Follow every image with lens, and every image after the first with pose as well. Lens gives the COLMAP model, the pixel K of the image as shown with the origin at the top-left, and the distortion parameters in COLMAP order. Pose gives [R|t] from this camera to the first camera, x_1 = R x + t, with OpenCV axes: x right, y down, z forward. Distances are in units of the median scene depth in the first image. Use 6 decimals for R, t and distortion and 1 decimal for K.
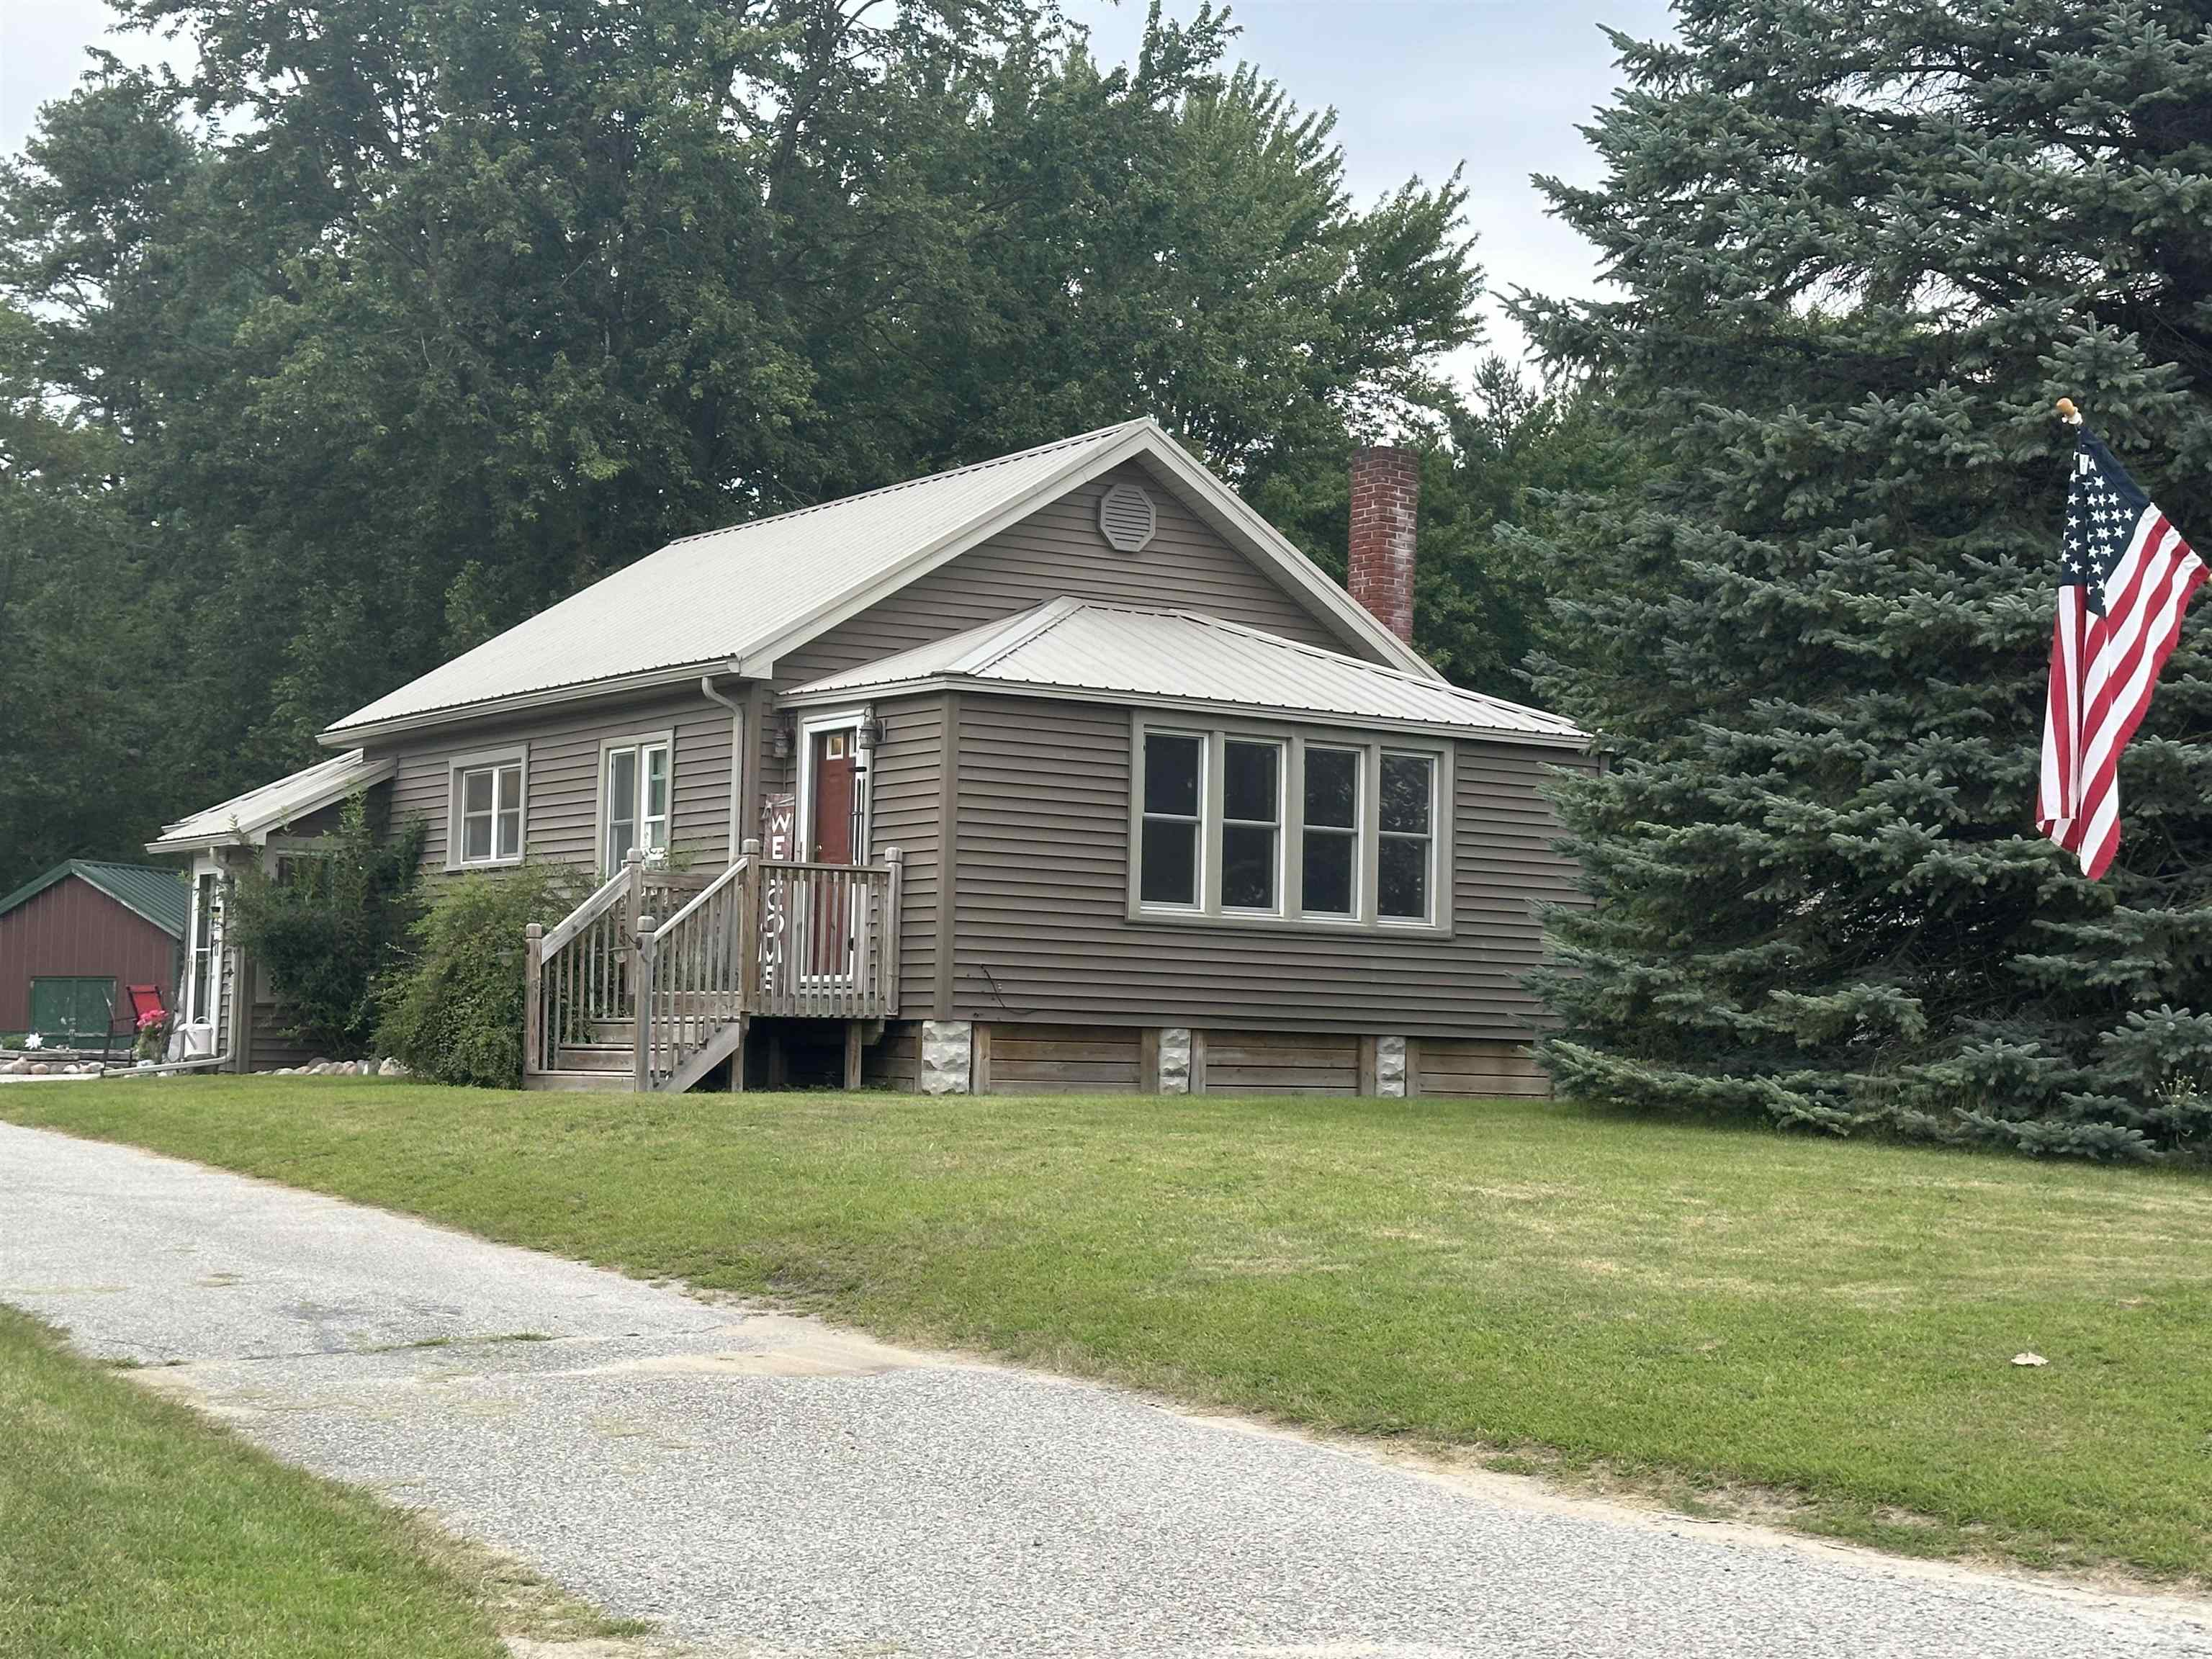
lens RADIAL K [[3348.0, 0, 1111.1], [0, 3348.0, 830.2], [0, 0, 1]] dist [0.178764, 0.000000]
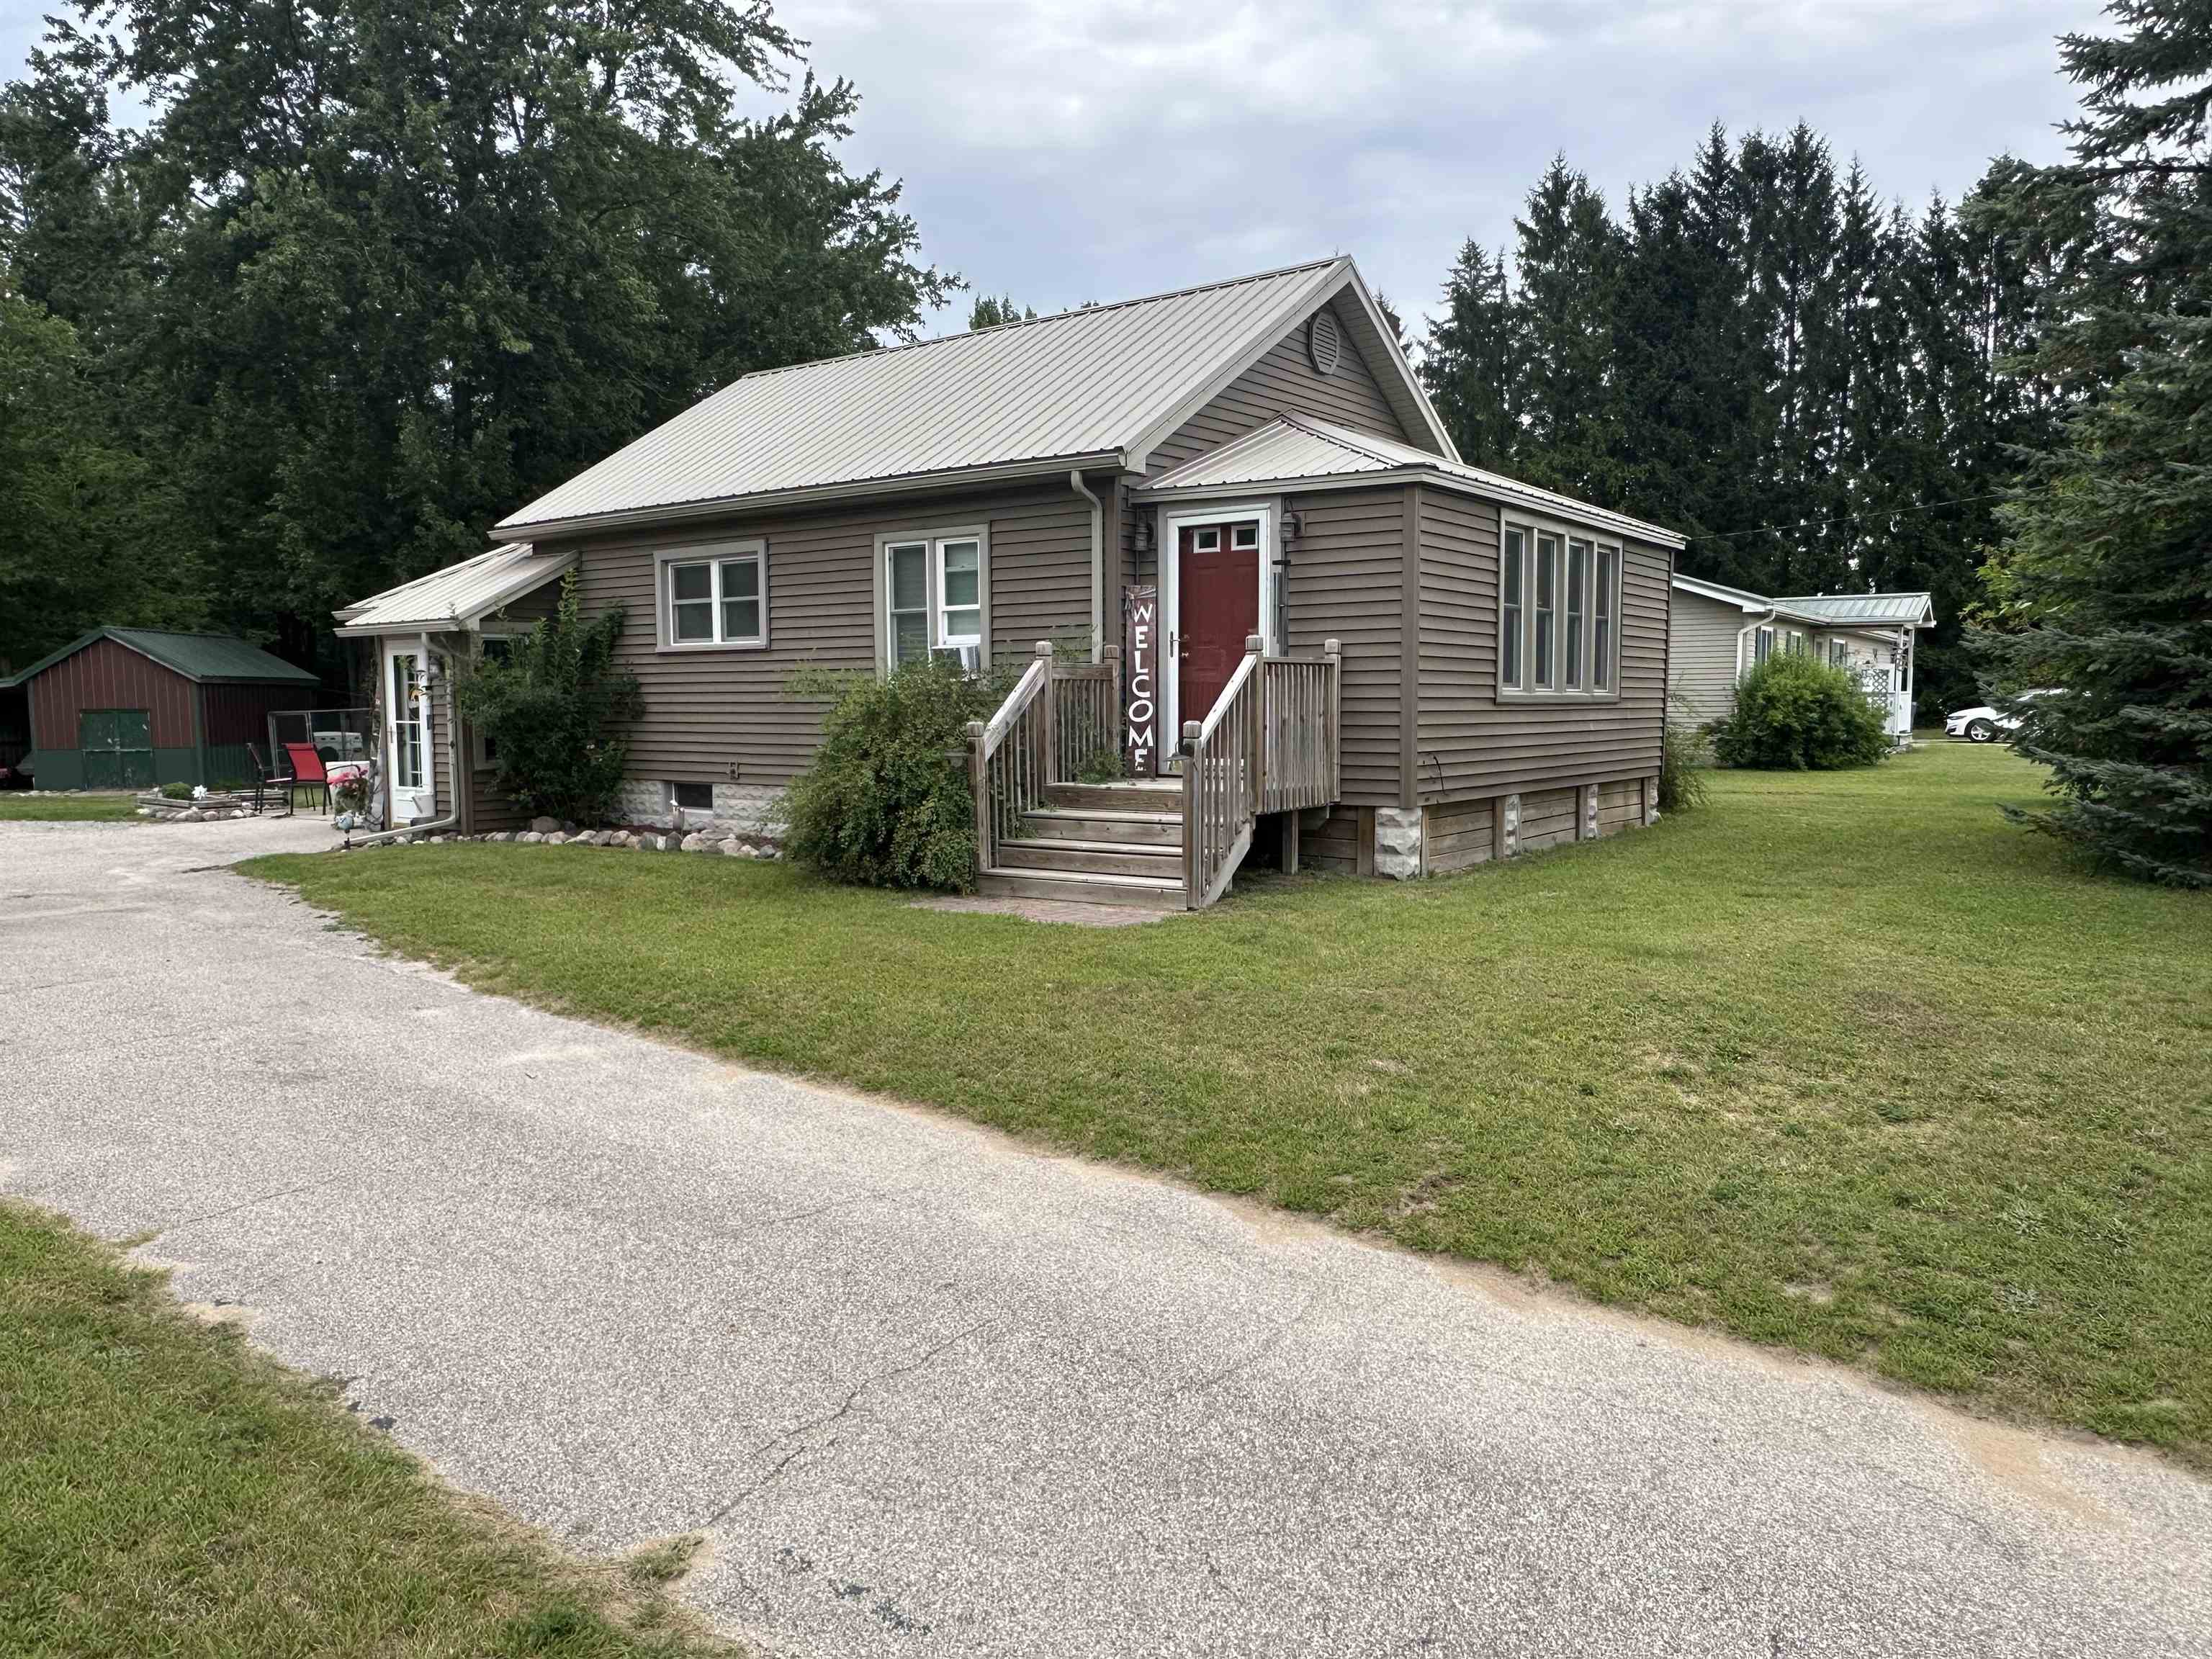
lens RADIAL K [[1527.5, 0, 1095.3], [0, 1527.5, 832.9], [0, 0, 1]] dist [0.002856, 0.008139]
pose [[0.942123, -0.056890, 0.330405, -0.254071], [0.004547, 0.987576, 0.157079, -0.008771], [-0.335237, -0.146486, 0.930676, 0.502665]]
